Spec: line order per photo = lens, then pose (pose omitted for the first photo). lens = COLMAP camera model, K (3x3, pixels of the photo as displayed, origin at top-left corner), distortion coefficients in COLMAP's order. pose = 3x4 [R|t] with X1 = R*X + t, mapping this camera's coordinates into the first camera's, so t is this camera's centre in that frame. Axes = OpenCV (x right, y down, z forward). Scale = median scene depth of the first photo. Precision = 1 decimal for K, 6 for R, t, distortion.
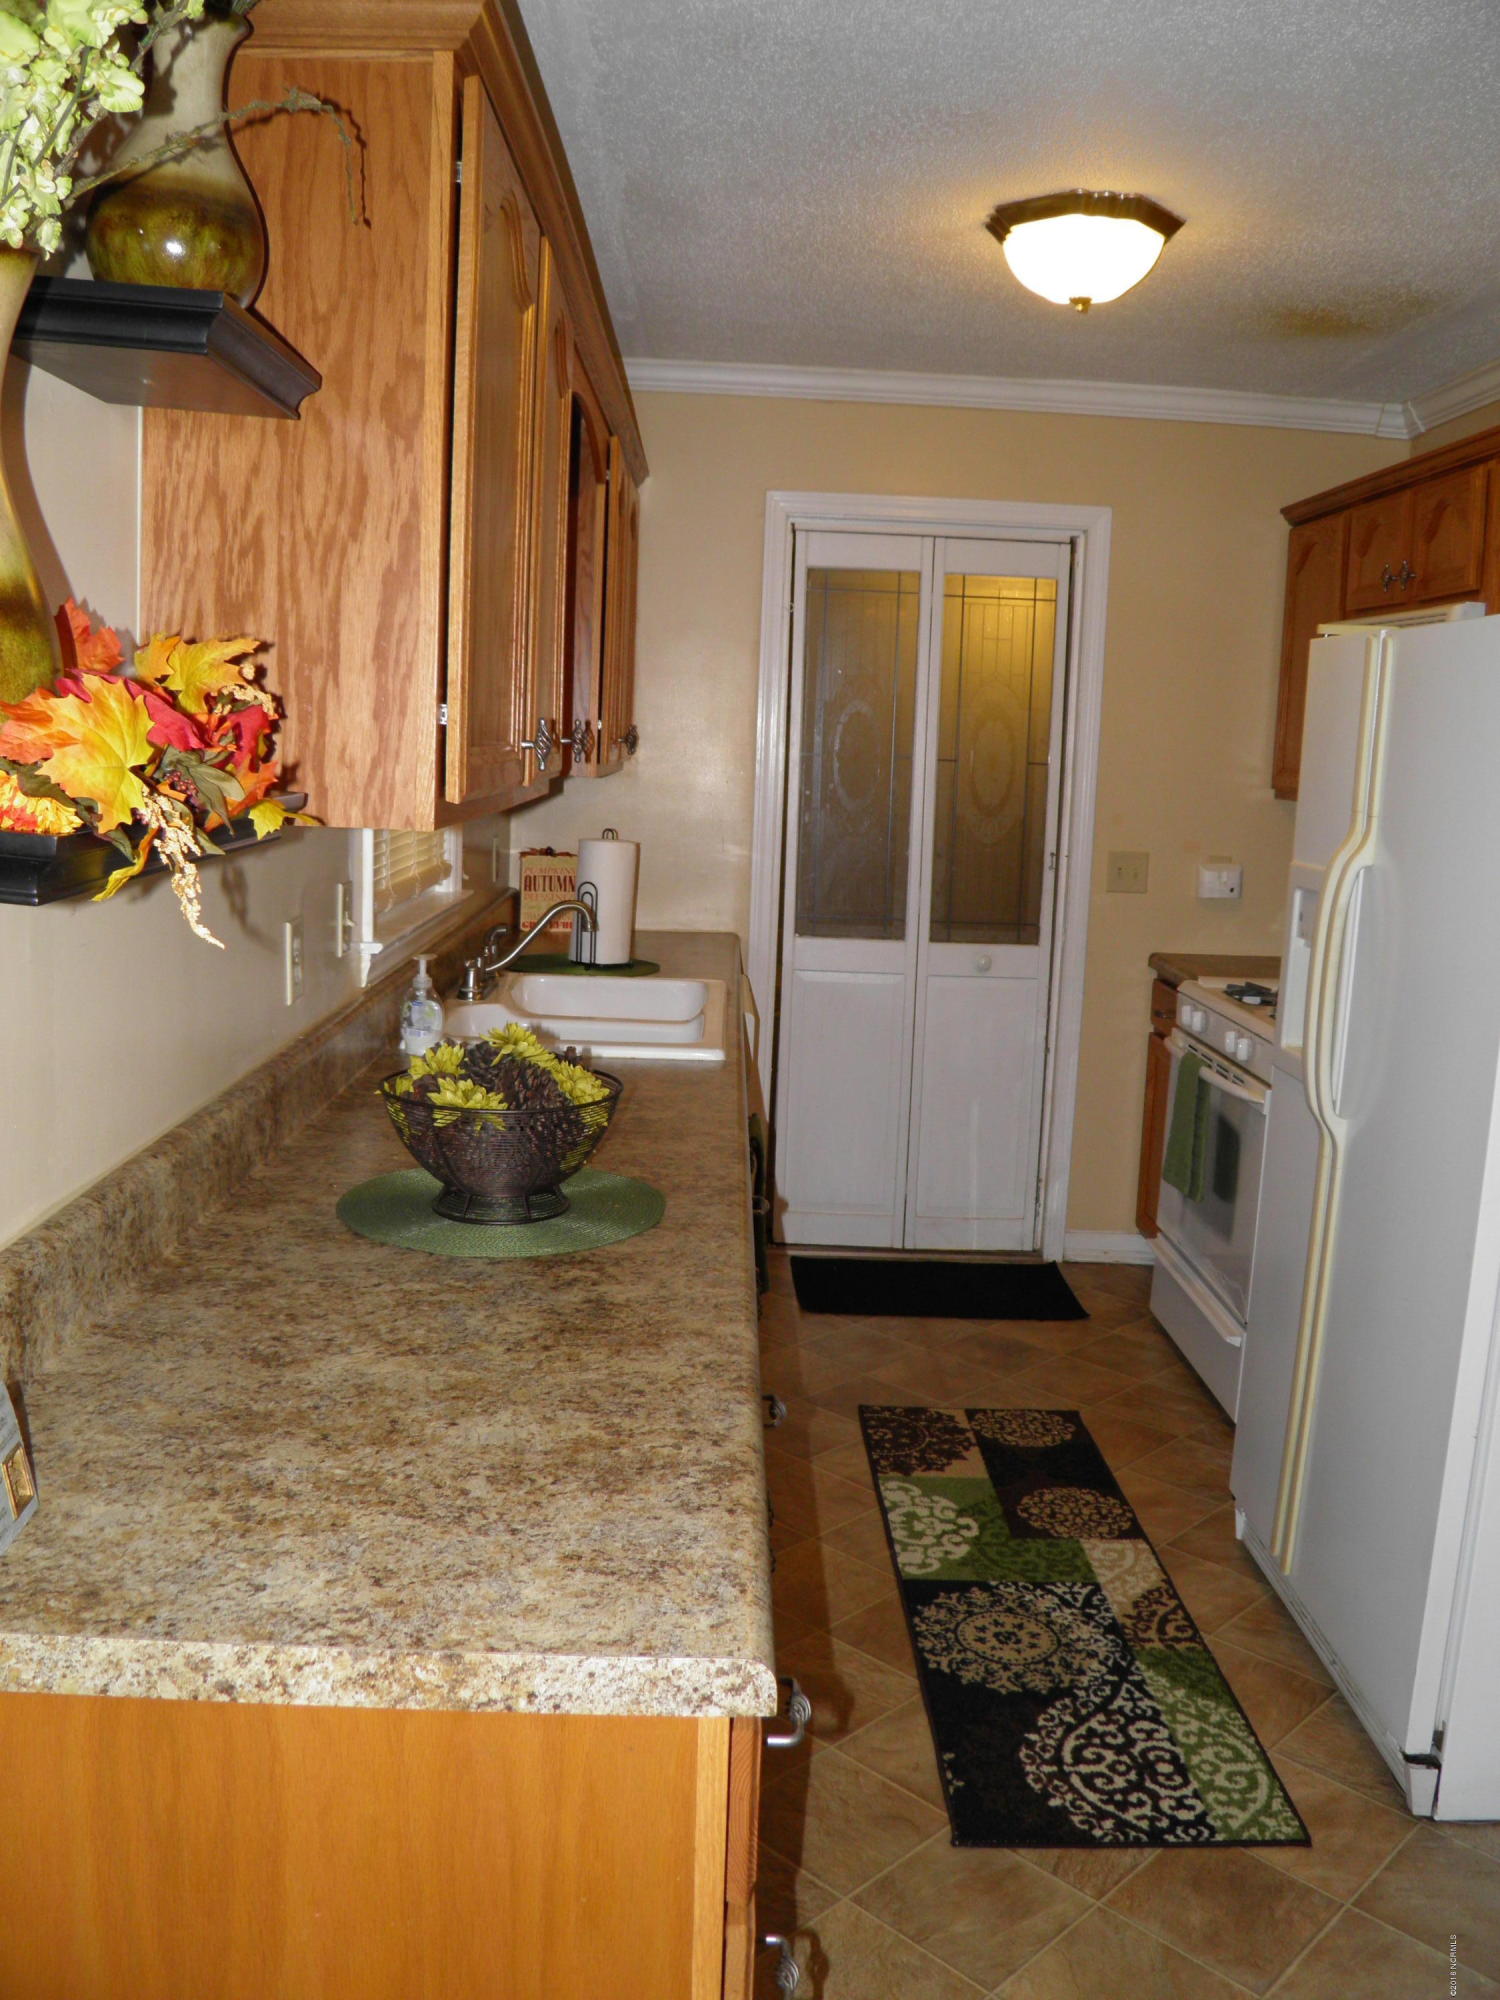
lens RADIAL K [[1647.1, 0, 742.5], [0, 1647.1, 1003.7], [0, 0, 1]] dist [-0.139849, 0.085529]
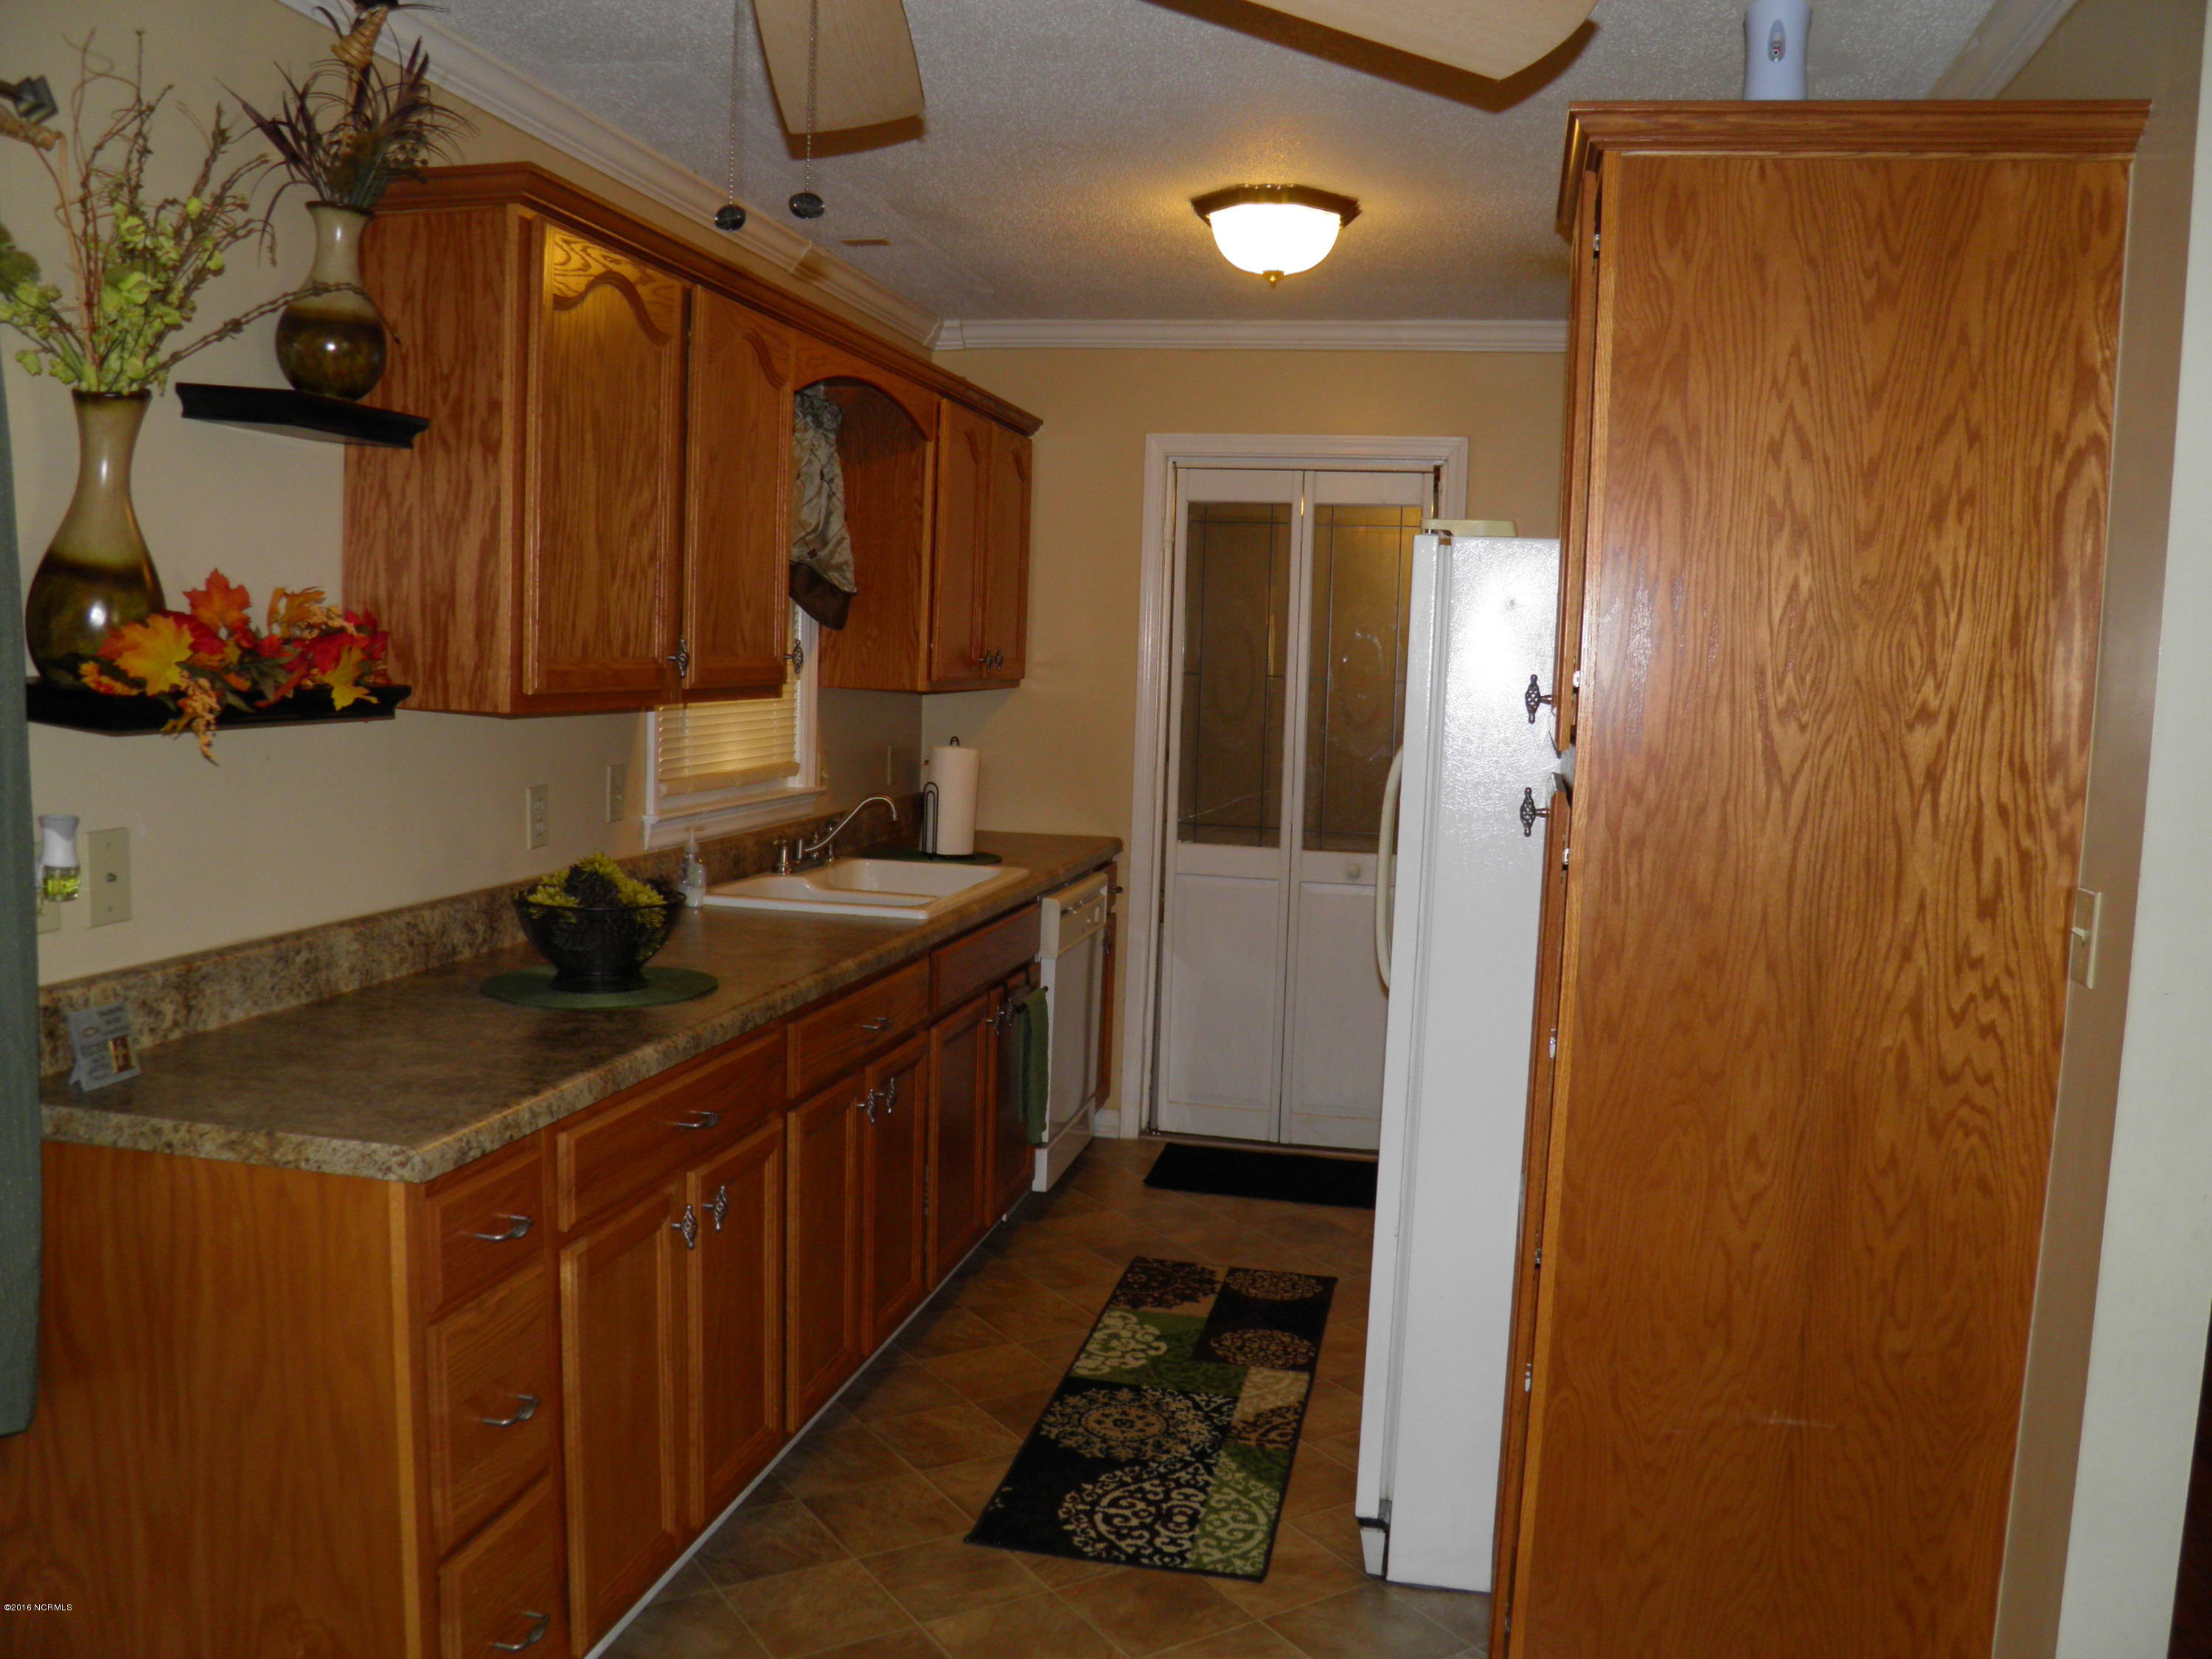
lens RADIAL K [[1821.7, 0, 1094.6], [0, 1821.7, 847.4], [0, 0, 1]] dist [-0.139849, 0.085529]
pose [[0.972553, 0.019827, -0.231836, 0.526594], [-0.034270, 0.997703, -0.058436, 0.070360], [0.230145, 0.064777, 0.970998, -0.342279]]
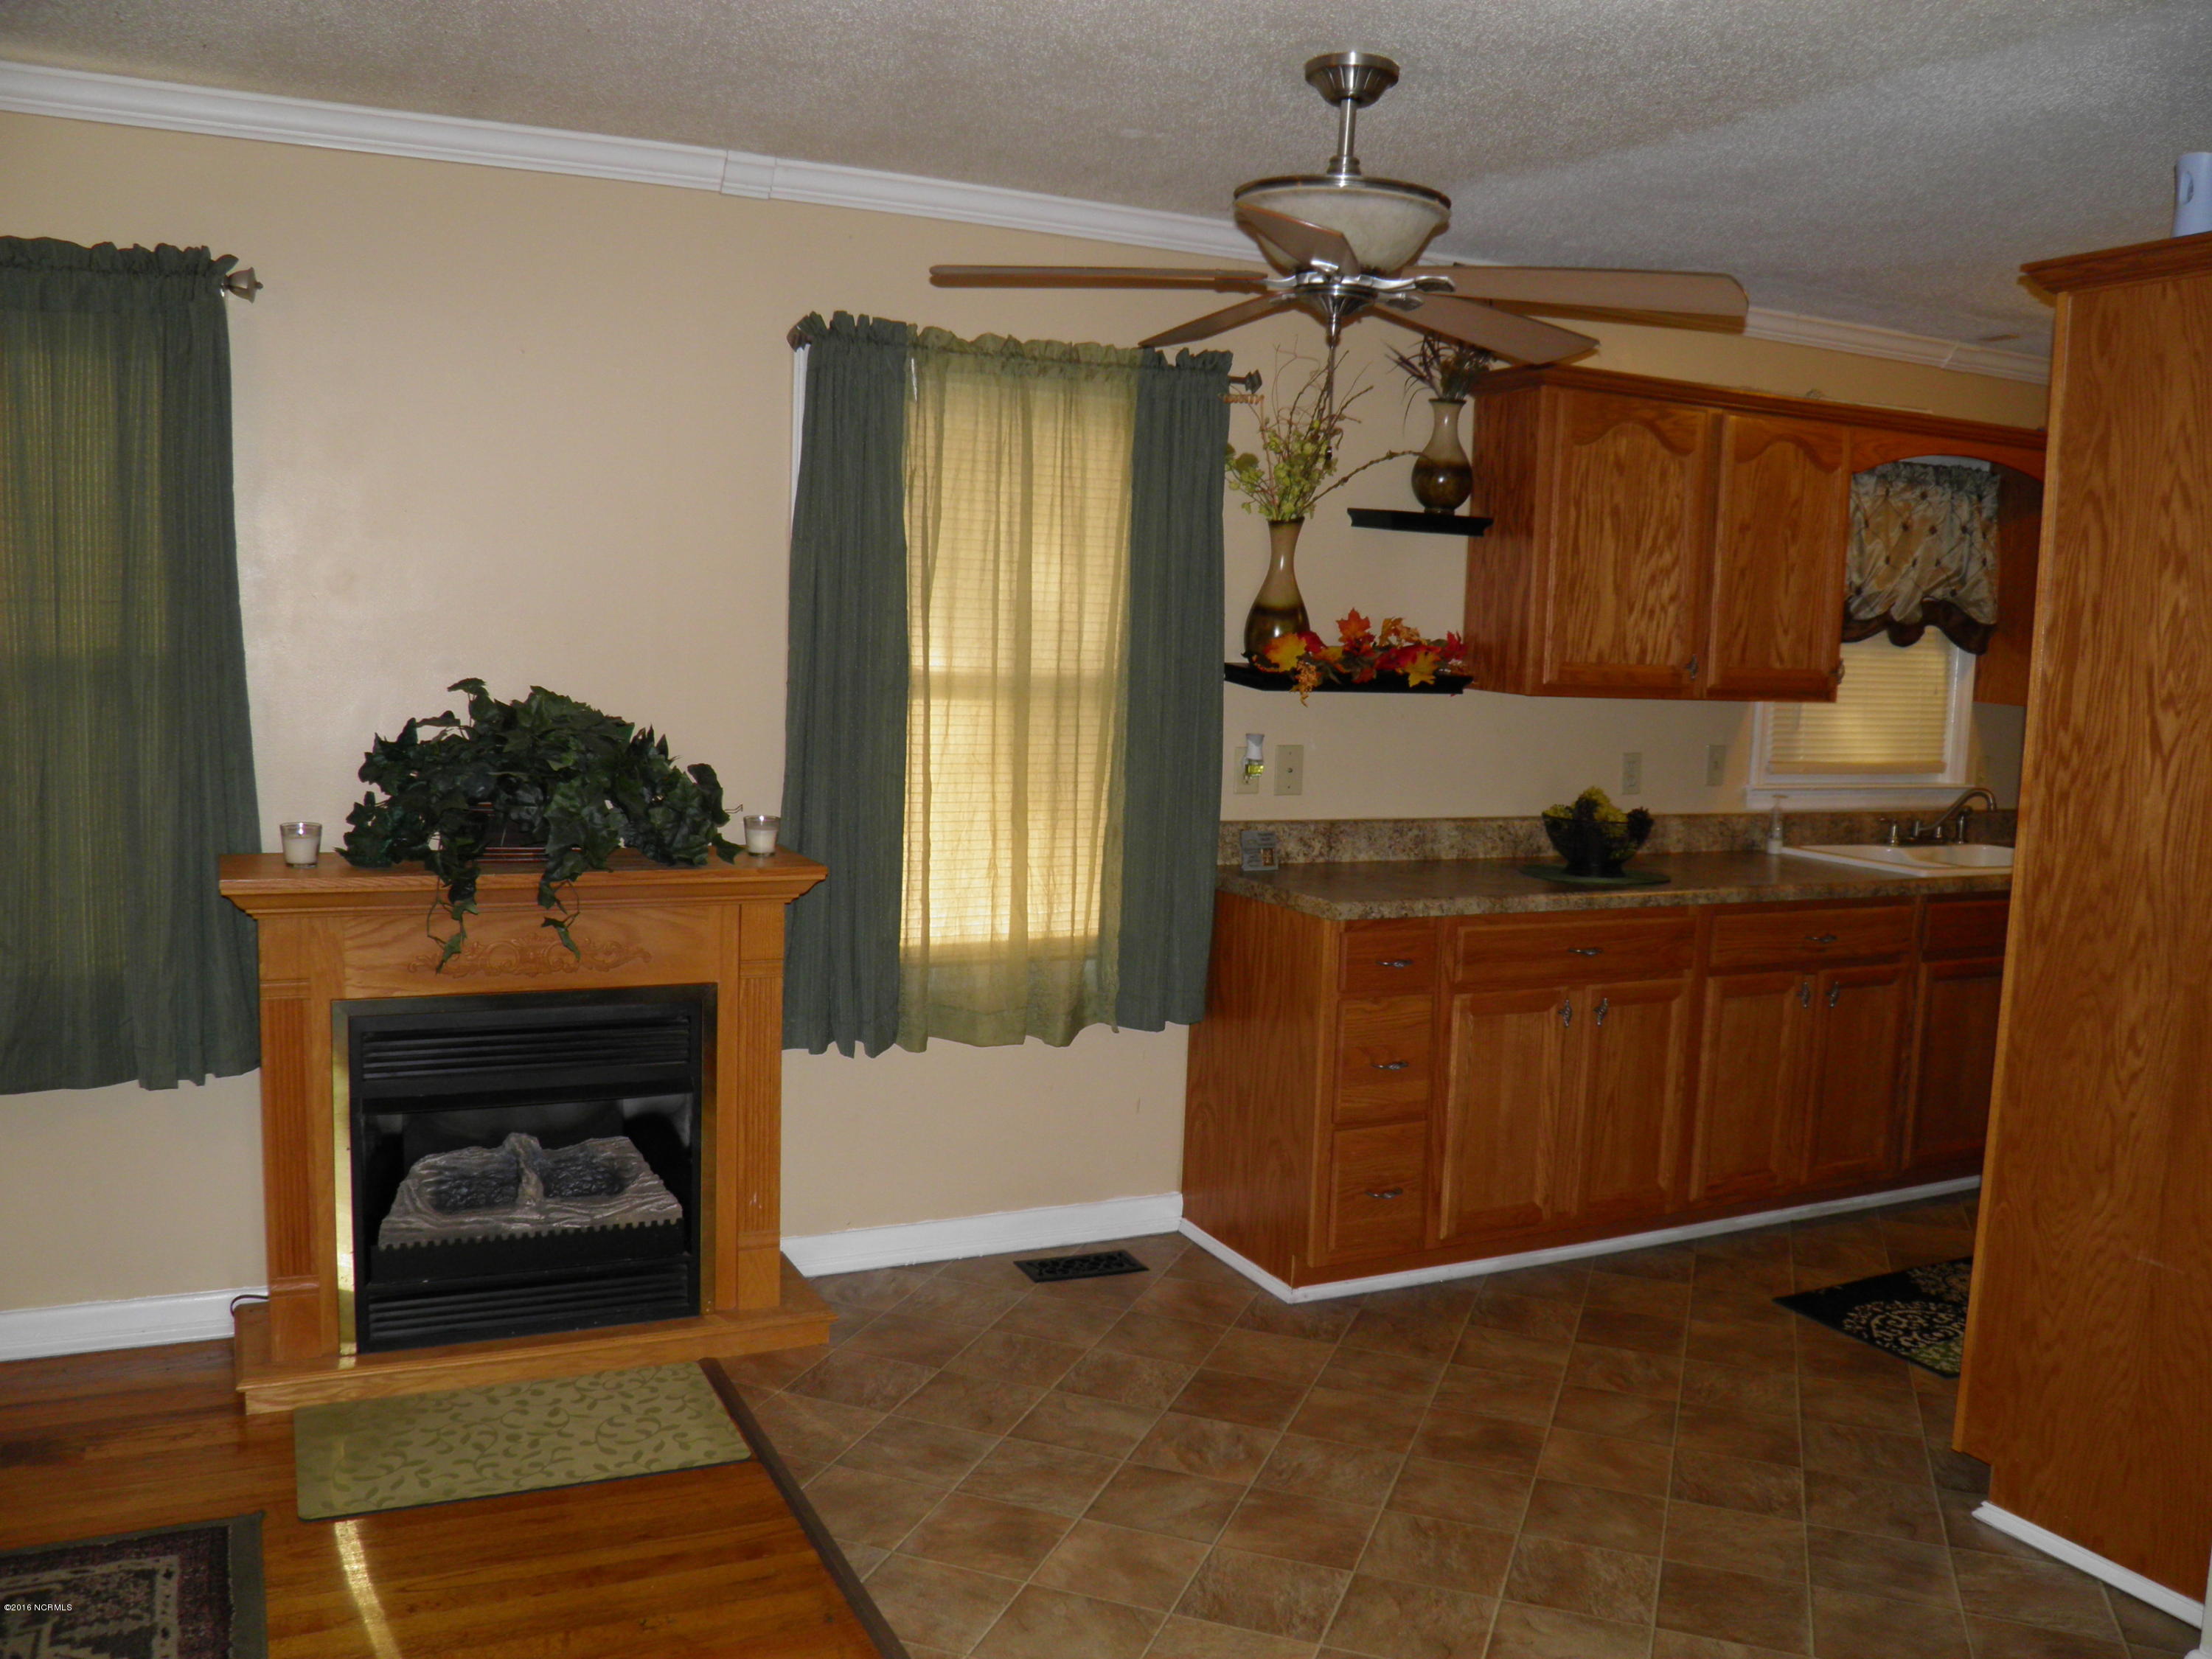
lens RADIAL K [[1821.7, 0, 1112.9], [0, 1821.7, 835.4], [0, 0, 1]] dist [-0.139849, 0.085529]
pose [[0.417186, 0.078536, -0.905421, 1.489241], [-0.163174, 0.986543, 0.010388, 0.130569], [0.894053, 0.143407, 0.424387, -0.501409]]
